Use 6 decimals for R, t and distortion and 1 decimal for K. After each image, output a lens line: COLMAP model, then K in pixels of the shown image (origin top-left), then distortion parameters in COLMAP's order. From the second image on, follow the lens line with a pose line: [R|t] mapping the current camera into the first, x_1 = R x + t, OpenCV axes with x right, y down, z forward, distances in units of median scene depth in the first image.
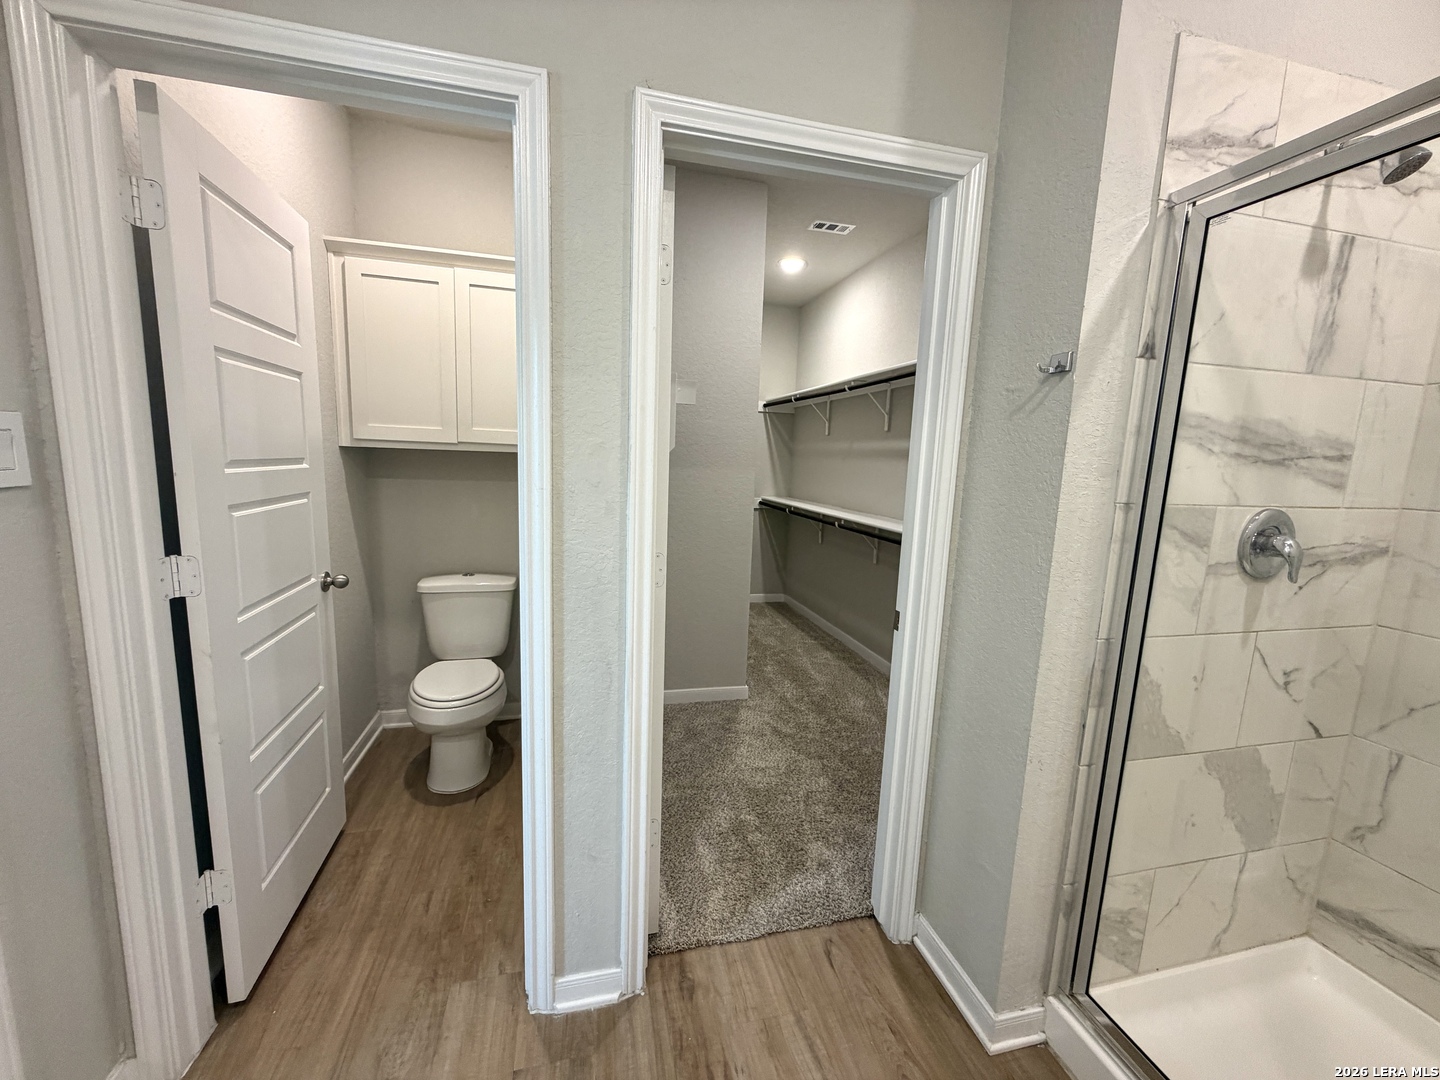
lens RADIAL K [[571.3, 0, 718.5], [0, 571.3, 537.4], [0, 0, 1]] dist [0.002515, 0.000425]
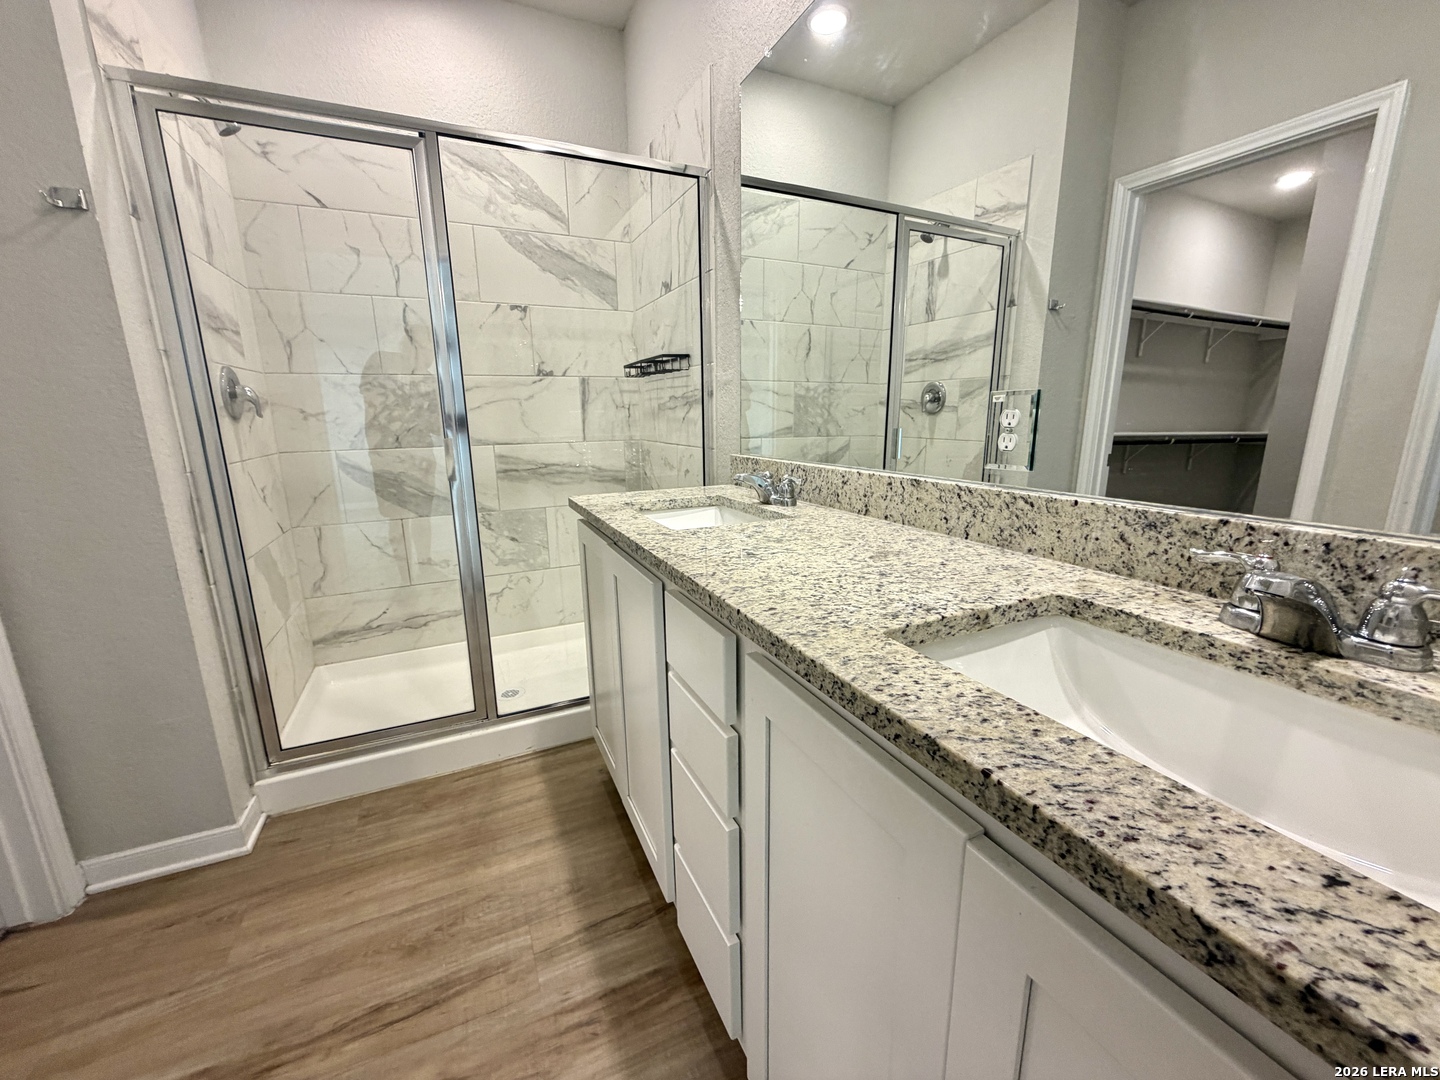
lens RADIAL K [[571.3, 0, 718.5], [0, 571.3, 537.4], [0, 0, 1]] dist [0.002515, 0.000425]
pose [[-0.186328, -0.248851, 0.950450, -0.604117], [0.147083, 0.949424, 0.277417, 0.121814], [-0.971416, 0.191486, -0.140303, 0.127506]]
